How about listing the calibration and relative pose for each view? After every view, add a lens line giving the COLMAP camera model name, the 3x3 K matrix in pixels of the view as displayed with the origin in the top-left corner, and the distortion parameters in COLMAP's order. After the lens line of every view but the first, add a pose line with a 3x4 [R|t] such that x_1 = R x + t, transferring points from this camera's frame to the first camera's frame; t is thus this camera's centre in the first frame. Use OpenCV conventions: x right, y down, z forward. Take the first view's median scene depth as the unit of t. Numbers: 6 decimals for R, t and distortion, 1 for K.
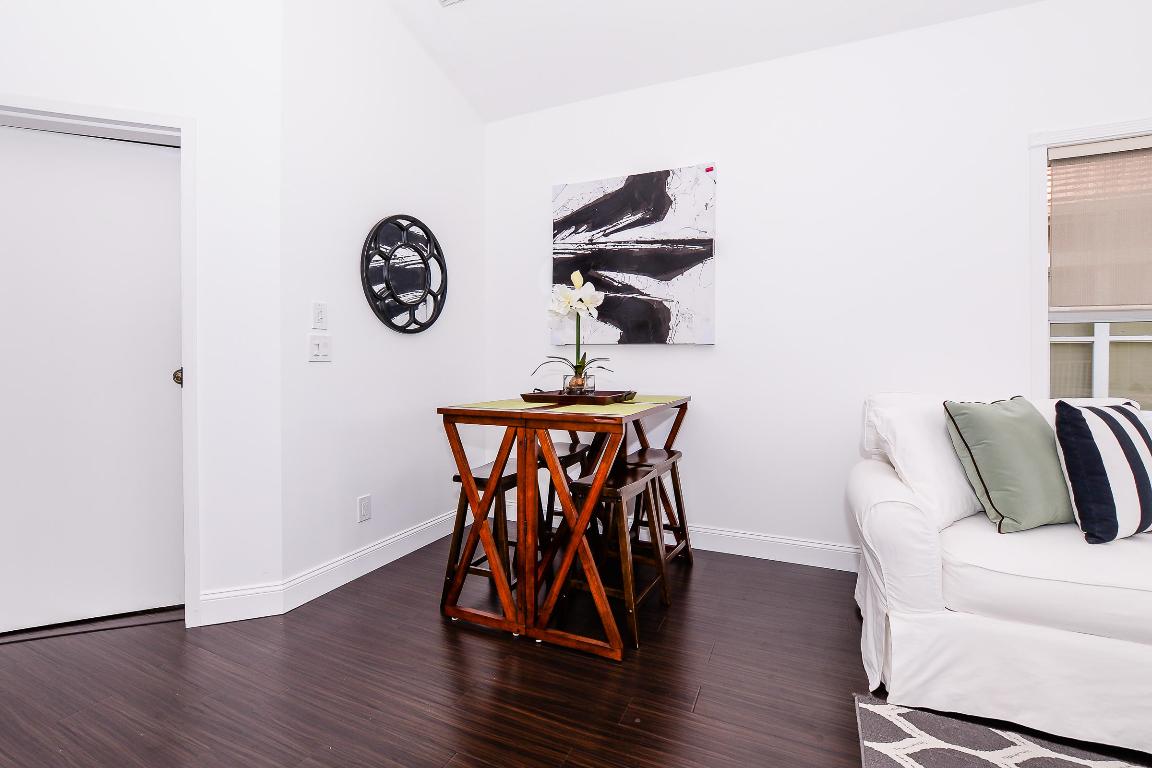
lens RADIAL K [[507.4, 0, 569.5], [0, 507.4, 378.8], [0, 0, 1]] dist [-0.015815, -0.000358]
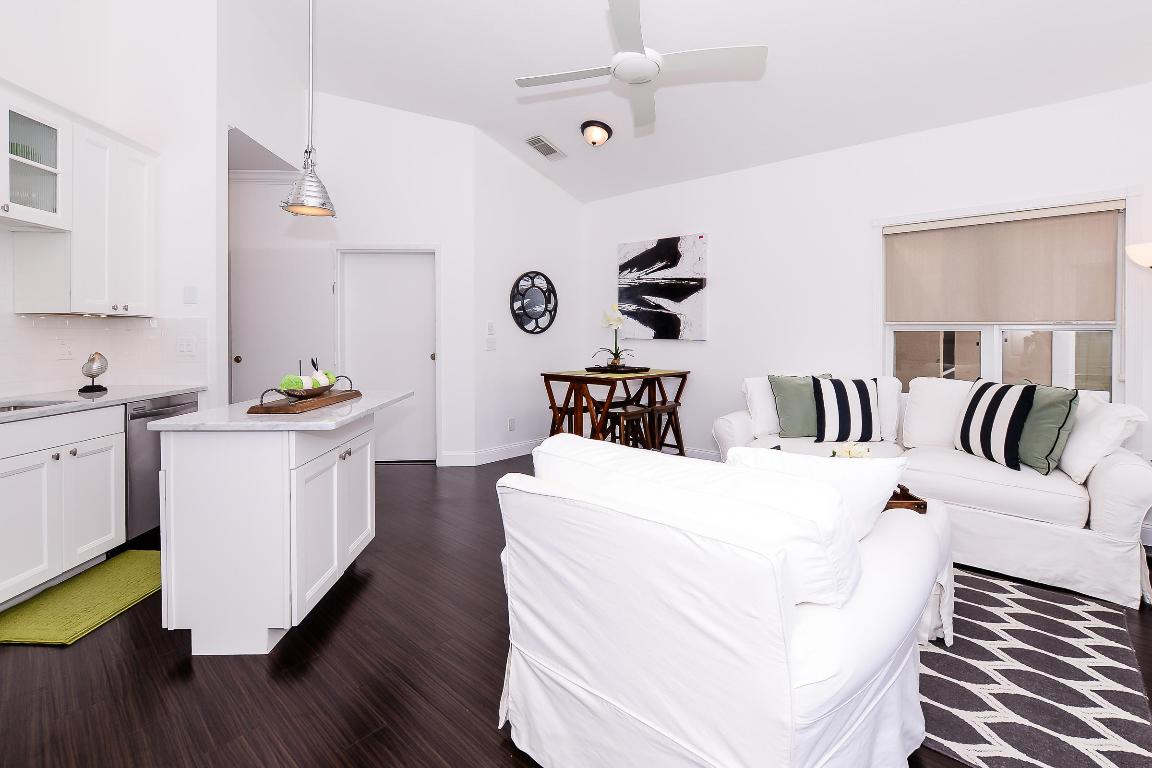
lens RADIAL K [[507.4, 0, 569.5], [0, 507.4, 378.8], [0, 0, 1]] dist [-0.015815, -0.000358]
pose [[0.950490, 0.027524, -0.309535, 0.434560], [-0.012535, 0.998655, 0.050310, -0.023069], [0.310504, -0.043939, 0.949556, -0.835016]]
